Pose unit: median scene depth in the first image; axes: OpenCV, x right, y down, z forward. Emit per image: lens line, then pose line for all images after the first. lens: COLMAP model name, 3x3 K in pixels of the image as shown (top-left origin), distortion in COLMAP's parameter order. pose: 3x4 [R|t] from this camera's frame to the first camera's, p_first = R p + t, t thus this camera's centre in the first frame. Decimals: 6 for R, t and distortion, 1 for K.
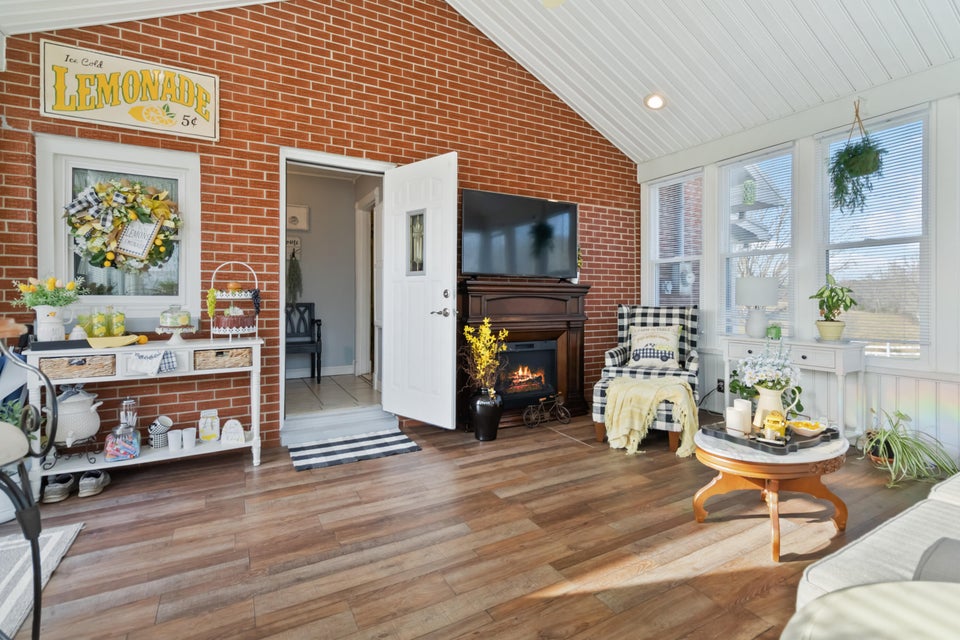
lens RADIAL K [[448.6, 0, 477.9], [0, 448.6, 299.1], [0, 0, 1]] dist [0.000017, 0.000096]
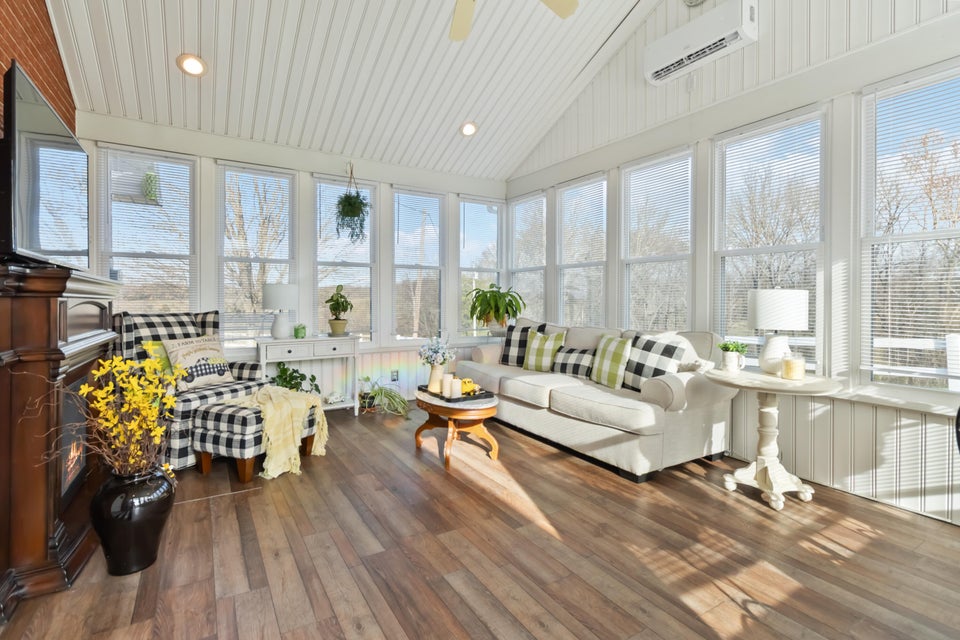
lens RADIAL K [[448.6, 0, 477.9], [0, 448.6, 299.1], [0, 0, 1]] dist [0.000017, 0.000096]
pose [[-0.045874, -0.000385, 0.998947, -0.625835], [0.001161, 0.999999, 0.000438, -0.014111], [-0.998947, 0.001180, -0.045873, 0.697040]]
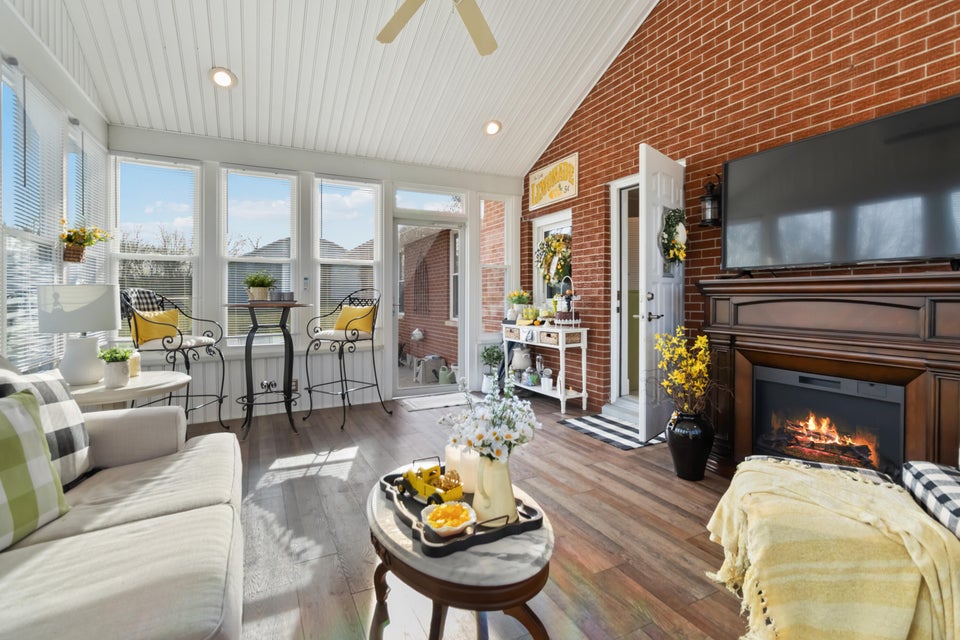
lens RADIAL K [[448.6, 0, 477.9], [0, 448.6, 299.1], [0, 0, 1]] dist [0.000017, 0.000096]
pose [[-0.049055, 0.003168, -0.998791, 0.956186], [-0.001291, 0.999994, 0.003235, -0.010496], [0.998795, 0.001448, -0.049050, 0.756825]]
